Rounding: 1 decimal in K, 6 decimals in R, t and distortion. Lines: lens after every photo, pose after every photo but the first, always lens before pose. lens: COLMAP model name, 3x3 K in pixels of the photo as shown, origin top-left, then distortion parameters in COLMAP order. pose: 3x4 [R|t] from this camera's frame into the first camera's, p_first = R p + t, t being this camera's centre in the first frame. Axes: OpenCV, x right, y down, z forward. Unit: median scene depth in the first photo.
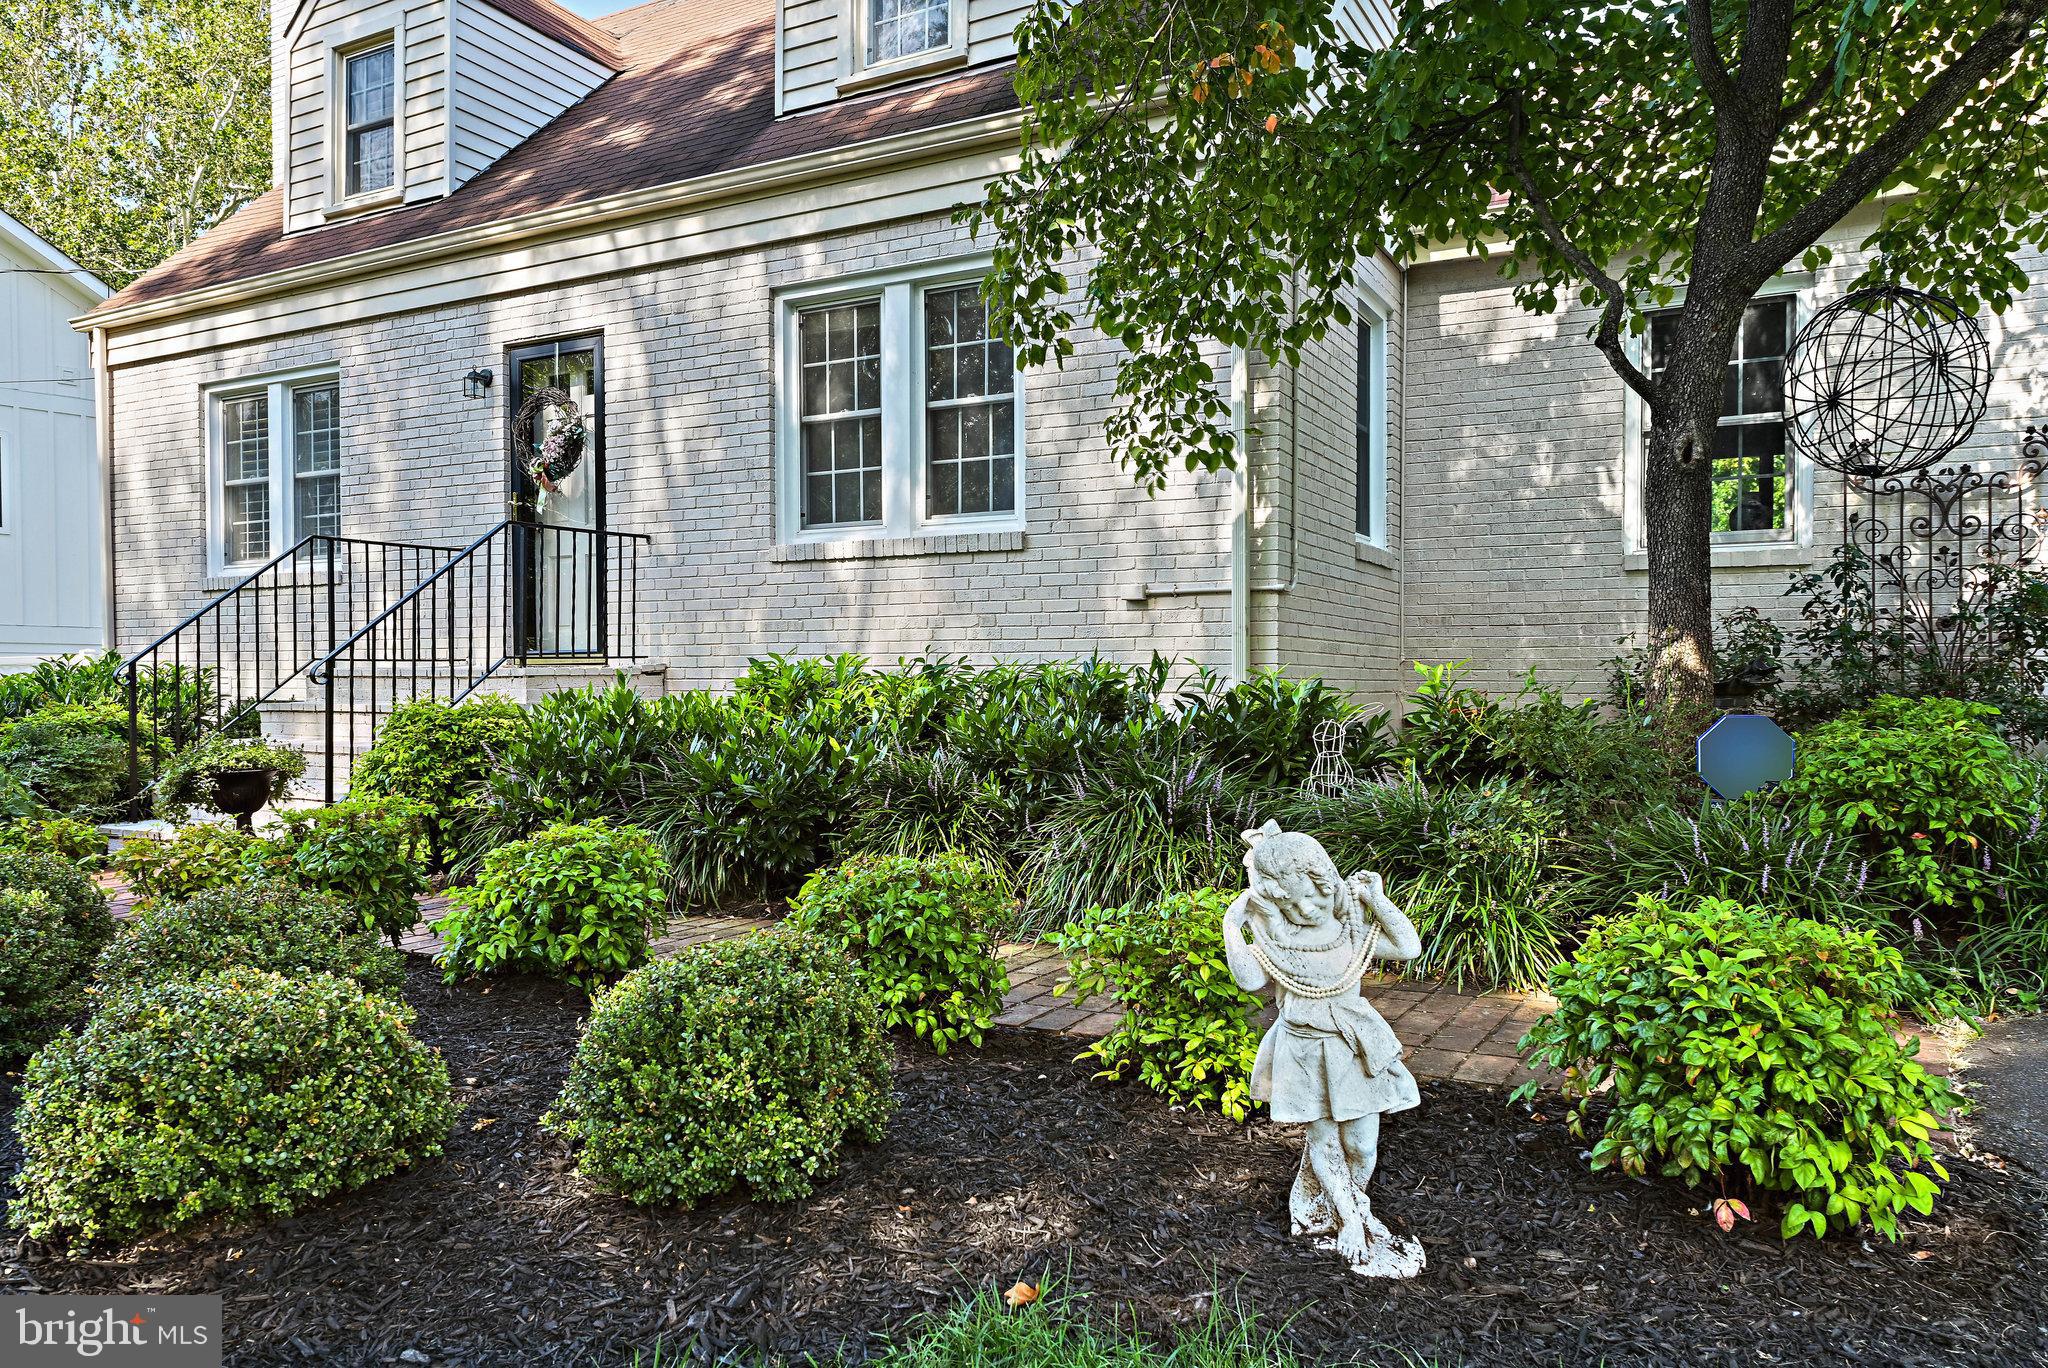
lens RADIAL K [[1381.0, 0, 1025.6], [0, 1381.0, 697.7], [0, 0, 1]] dist [0.002068, -0.000402]
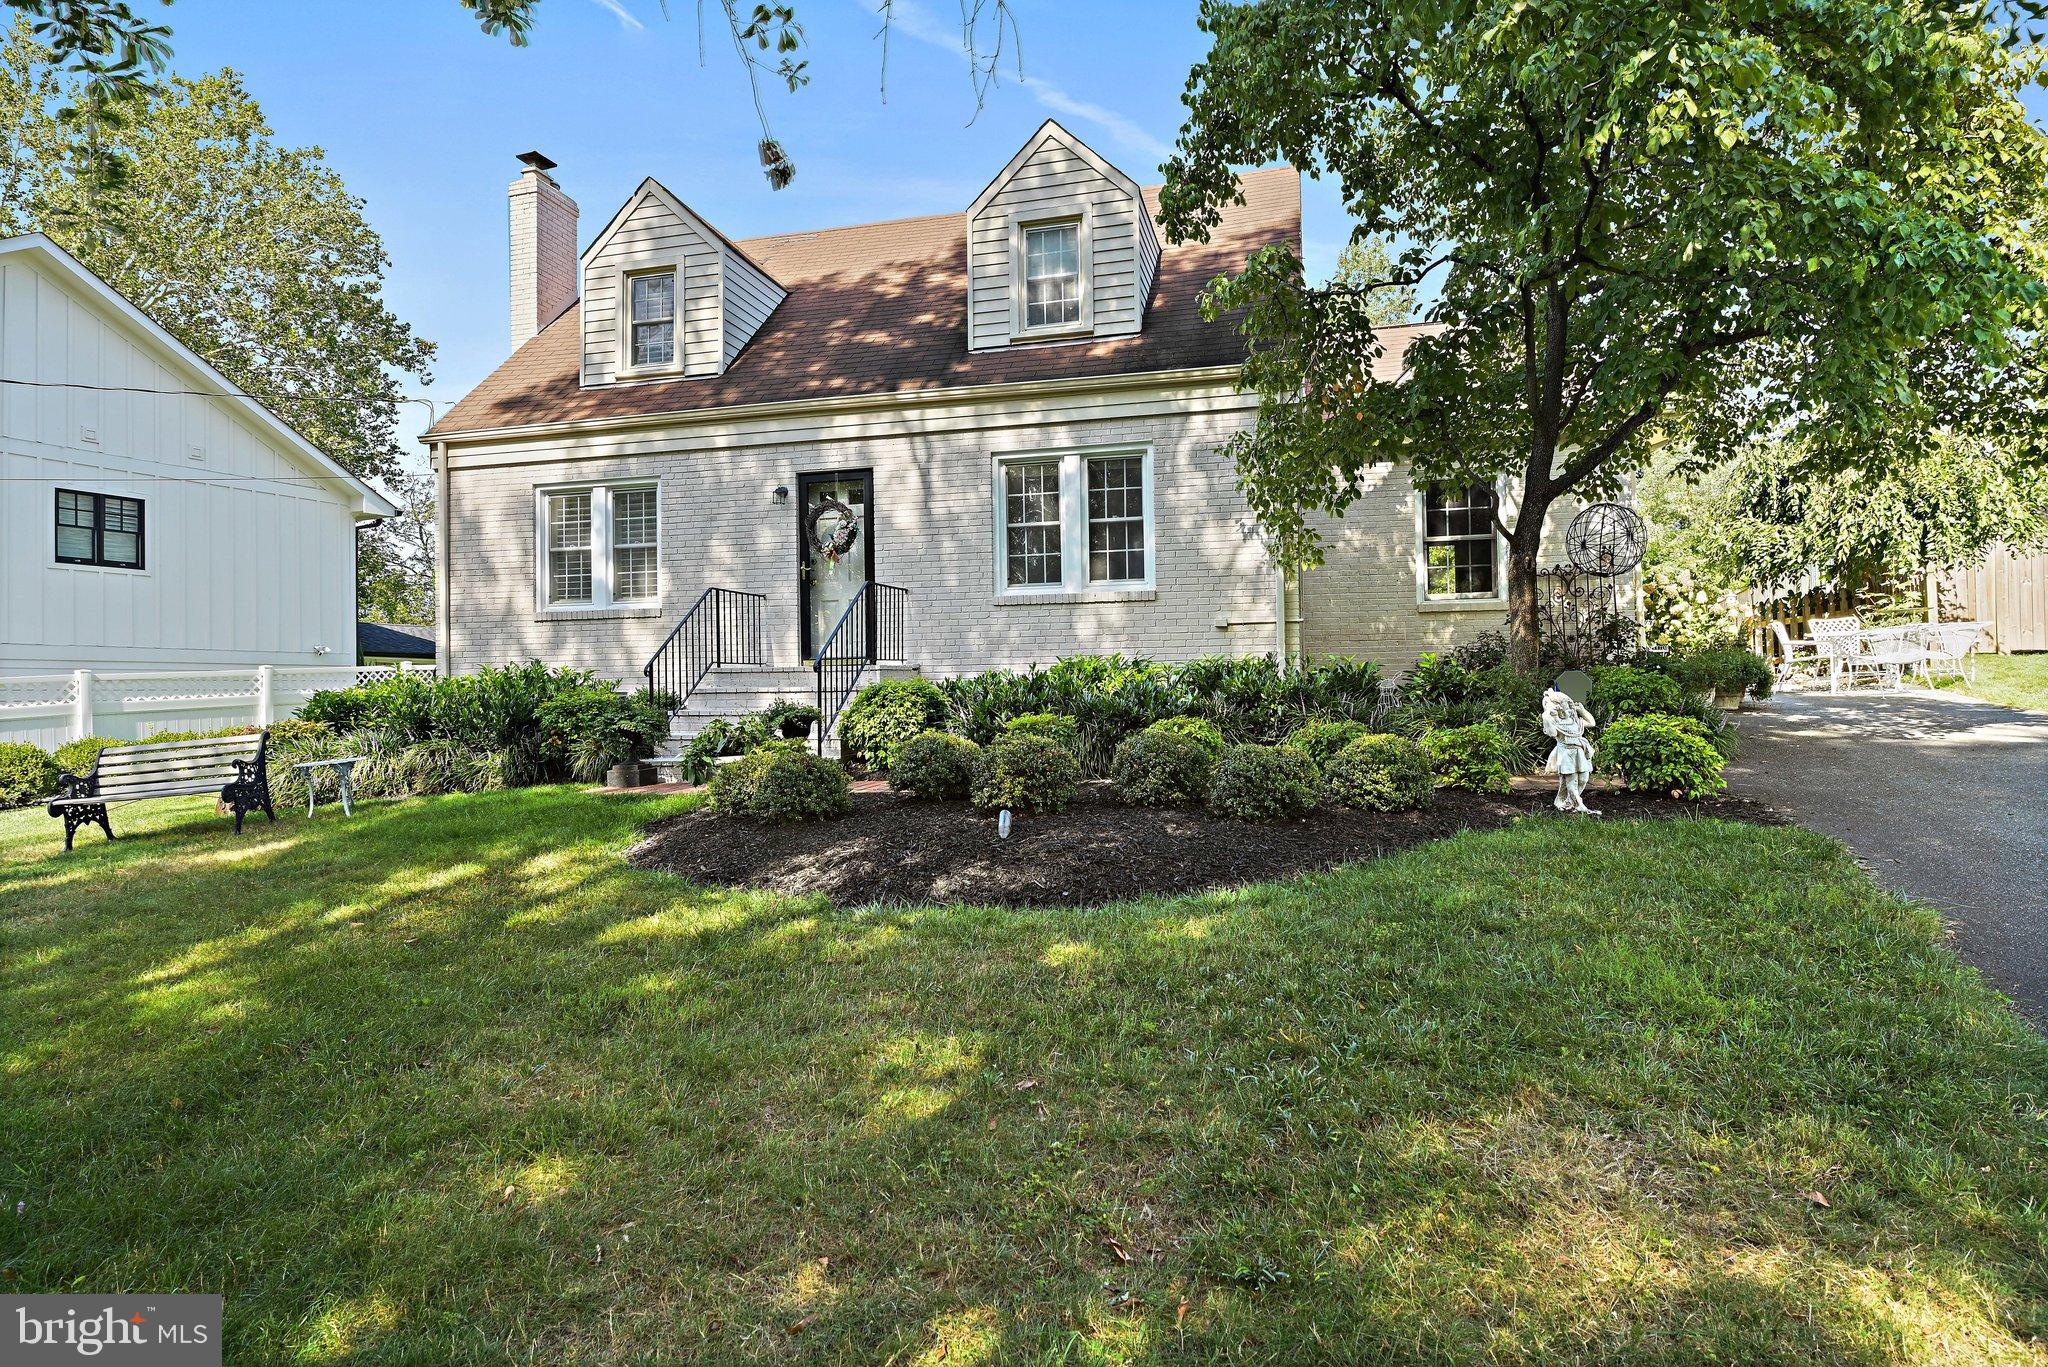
lens RADIAL K [[1078.6, 0, 1025.0], [0, 1078.6, 668.6], [0, 0, 1]] dist [-0.002170, 0.000407]
pose [[0.971955, -0.007095, 0.235058, -0.493154], [0.015449, 0.999312, -0.033720, 0.031815], [-0.234657, 0.036406, 0.971396, -0.368018]]
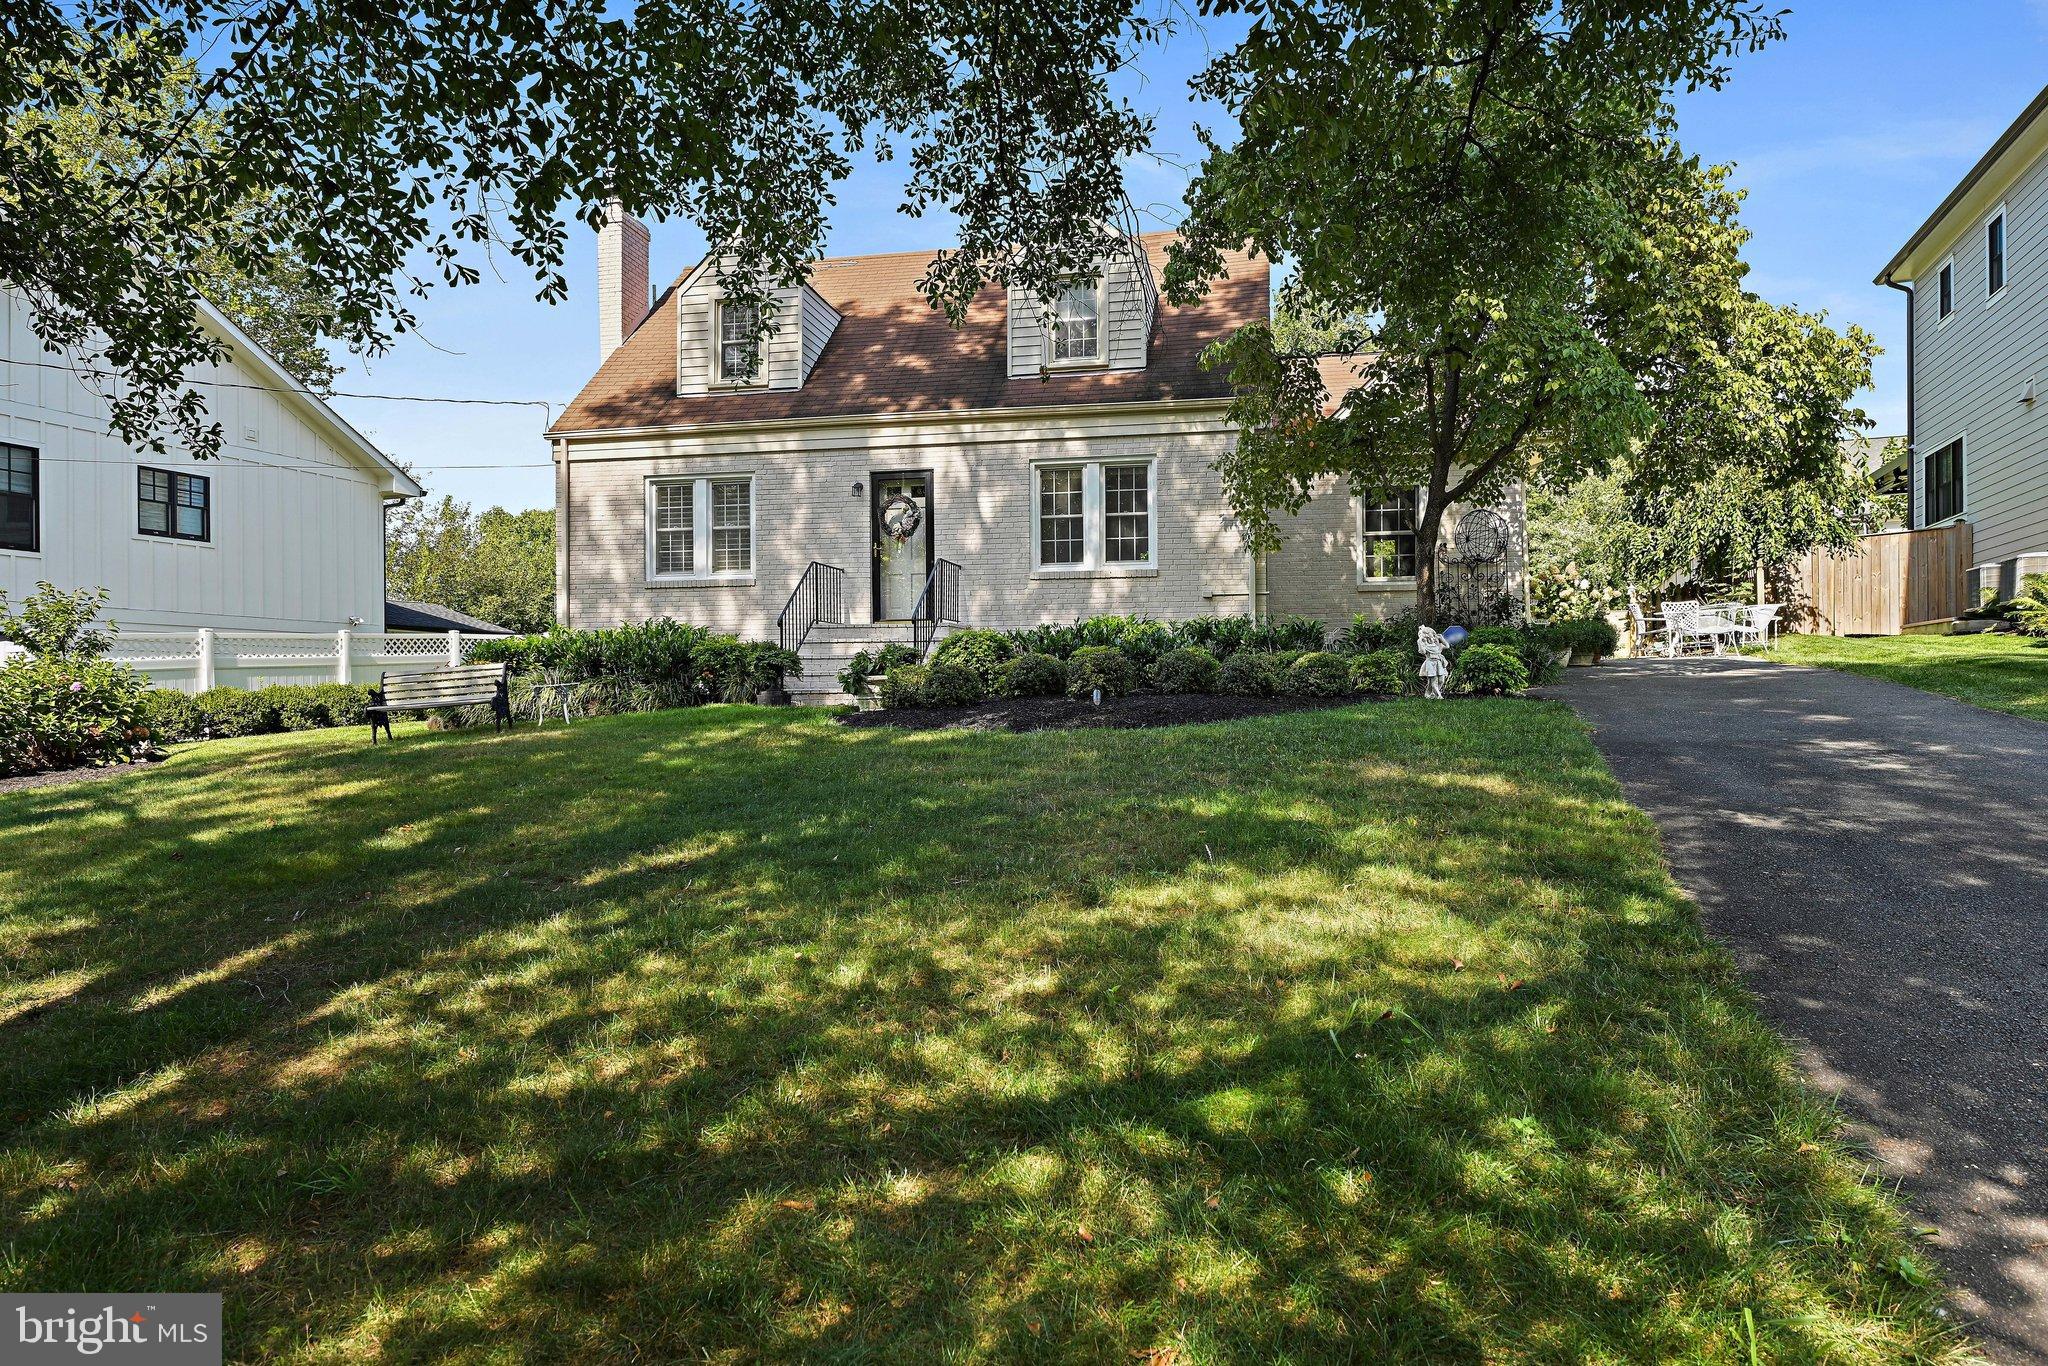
lens RADIAL K [[1167.5, 0, 1024.0], [0, 1167.5, 683.0], [0, 0, 1]] dist [0.002736, 0.000002]
pose [[0.957821, -0.000008, 0.287367, -0.781232], [0.006582, 0.999738, -0.021909, 0.120141], [-0.287292, 0.022877, 0.957570, -0.872558]]
